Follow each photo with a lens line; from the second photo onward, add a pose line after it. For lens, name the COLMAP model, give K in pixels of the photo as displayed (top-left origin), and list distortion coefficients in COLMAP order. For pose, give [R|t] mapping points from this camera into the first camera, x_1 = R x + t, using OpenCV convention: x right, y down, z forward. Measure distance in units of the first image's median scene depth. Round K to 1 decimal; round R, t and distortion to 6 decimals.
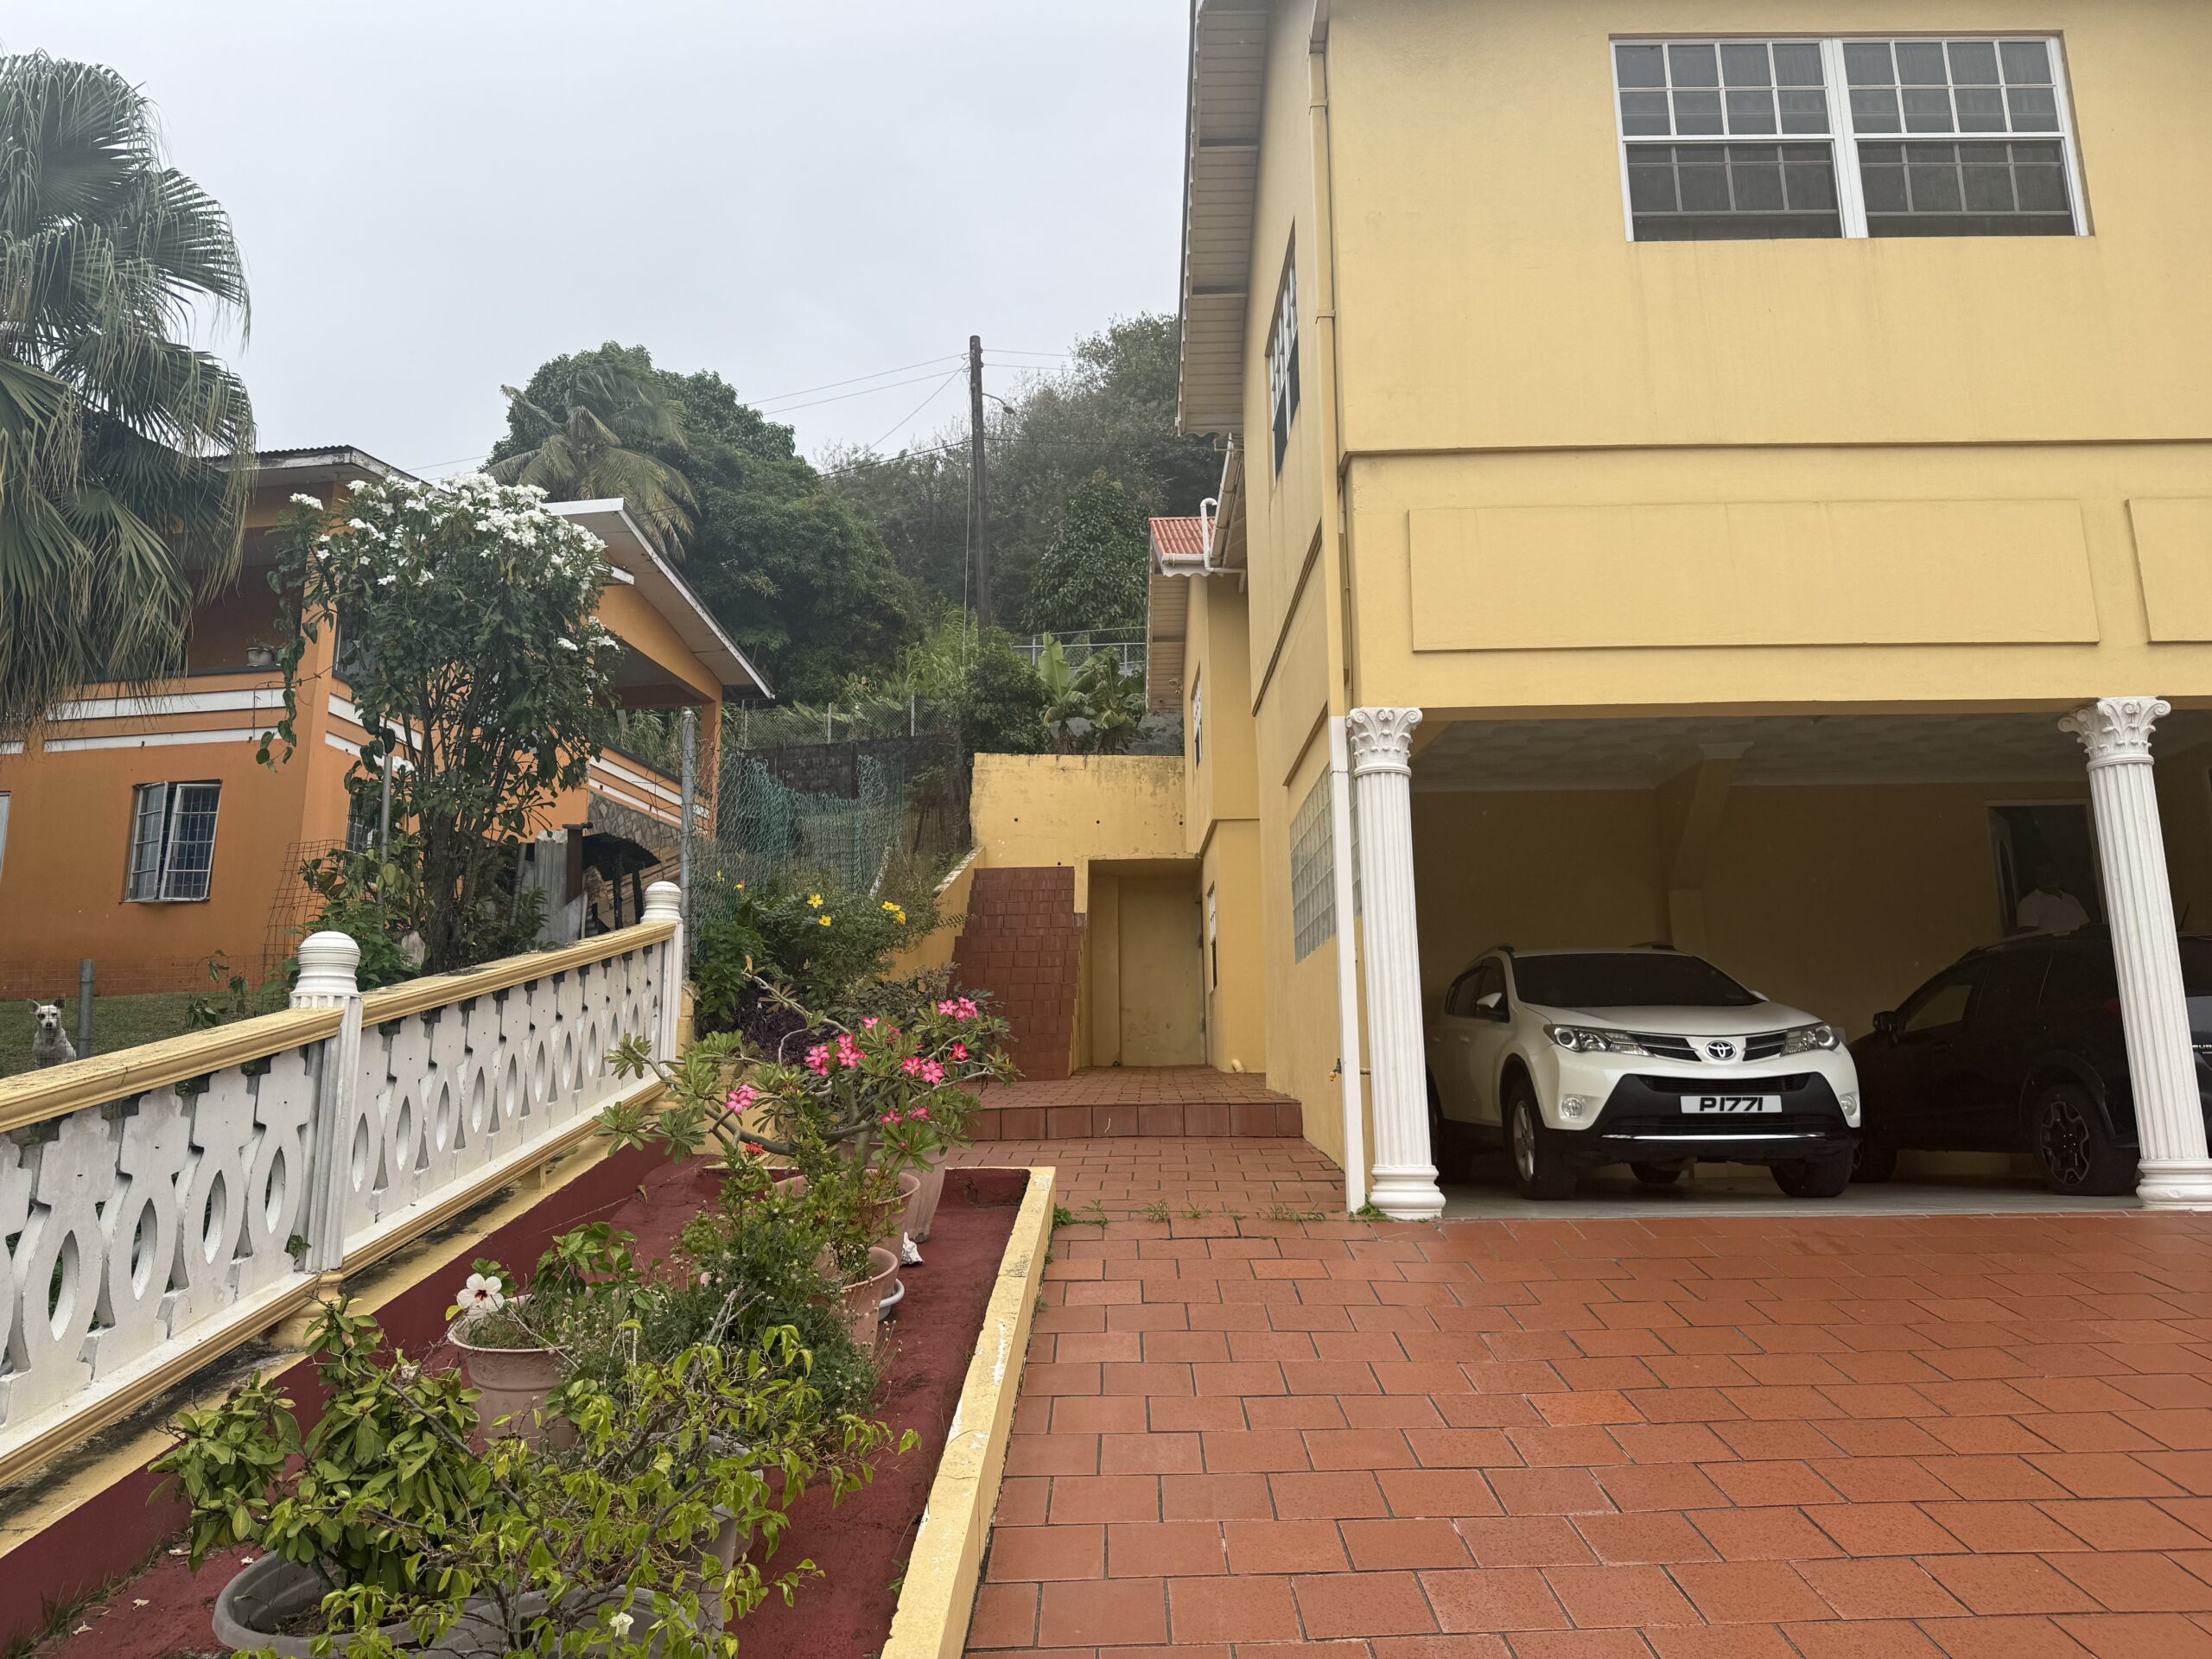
lens RADIAL K [[1555.8, 0, 1113.0], [0, 1555.8, 820.9], [0, 0, 1]] dist [0.003582, -0.012086]
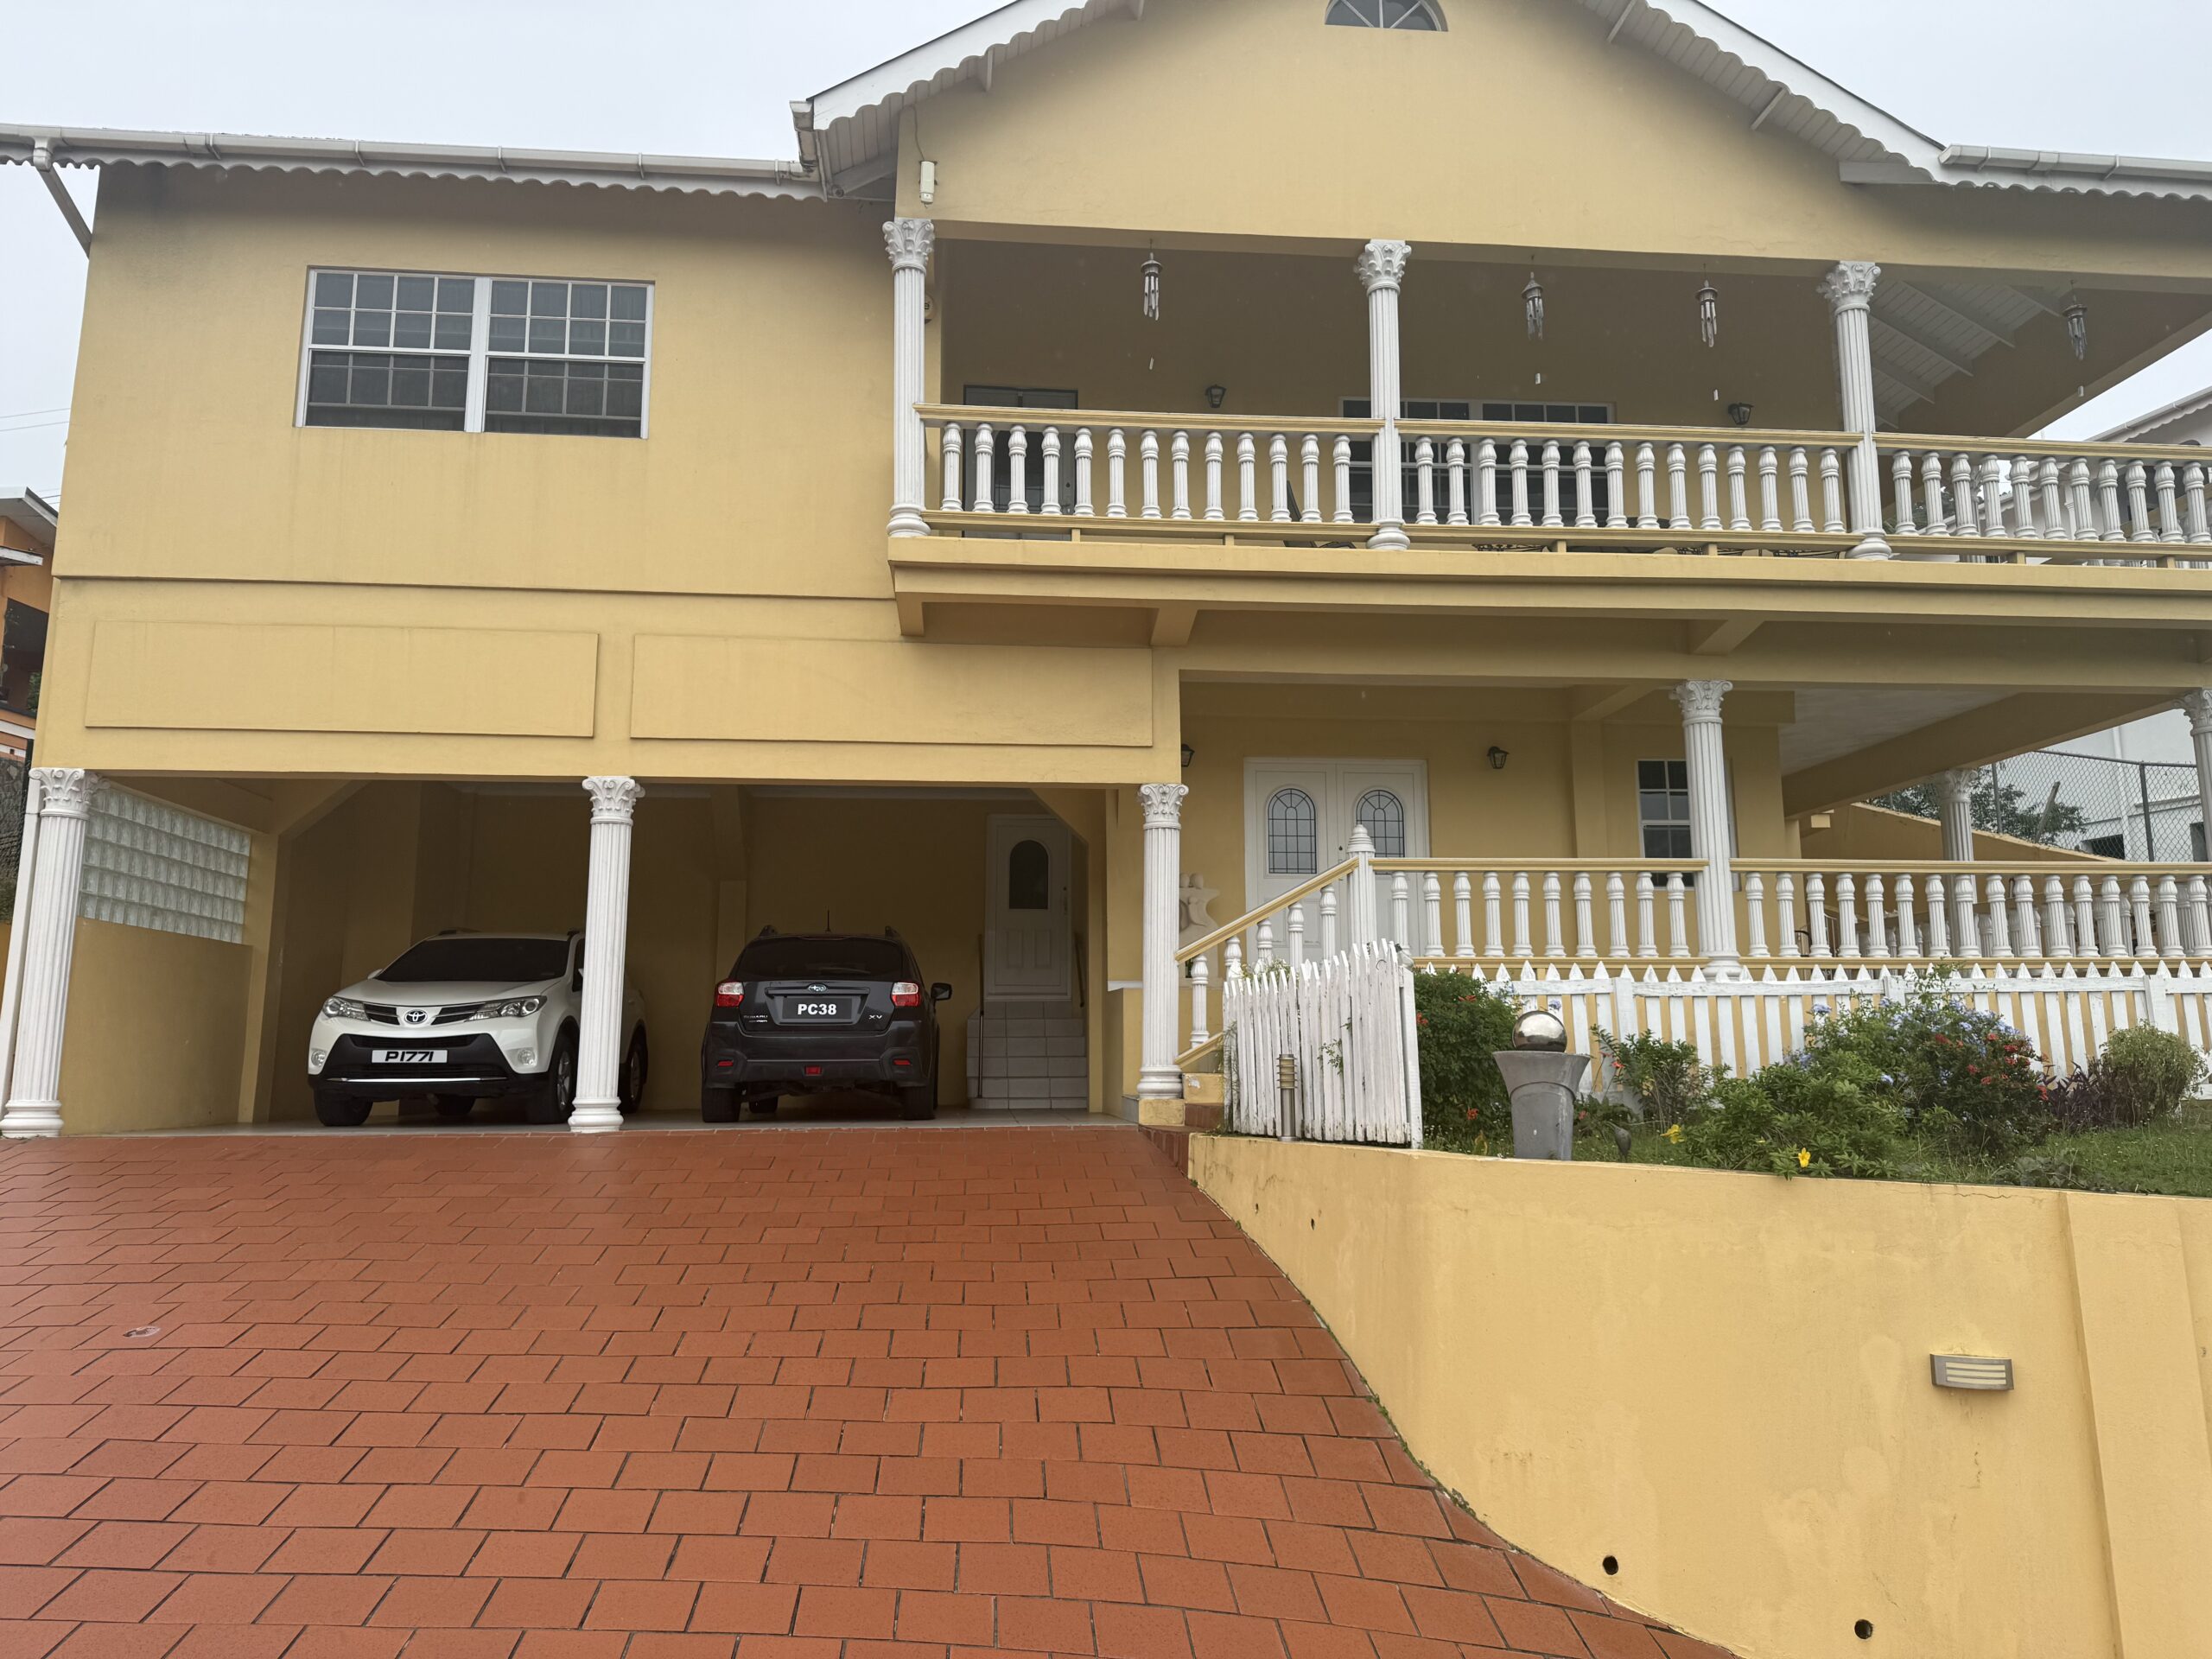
lens RADIAL K [[1555.8, 0, 1132.0], [0, 1555.8, 792.5], [0, 0, 1]] dist [0.003582, -0.012086]
pose [[0.993471, 0.025424, 0.111215, 0.896804], [-0.028687, 0.999201, 0.027834, -0.109023], [-0.110419, -0.030842, 0.993406, -0.433297]]
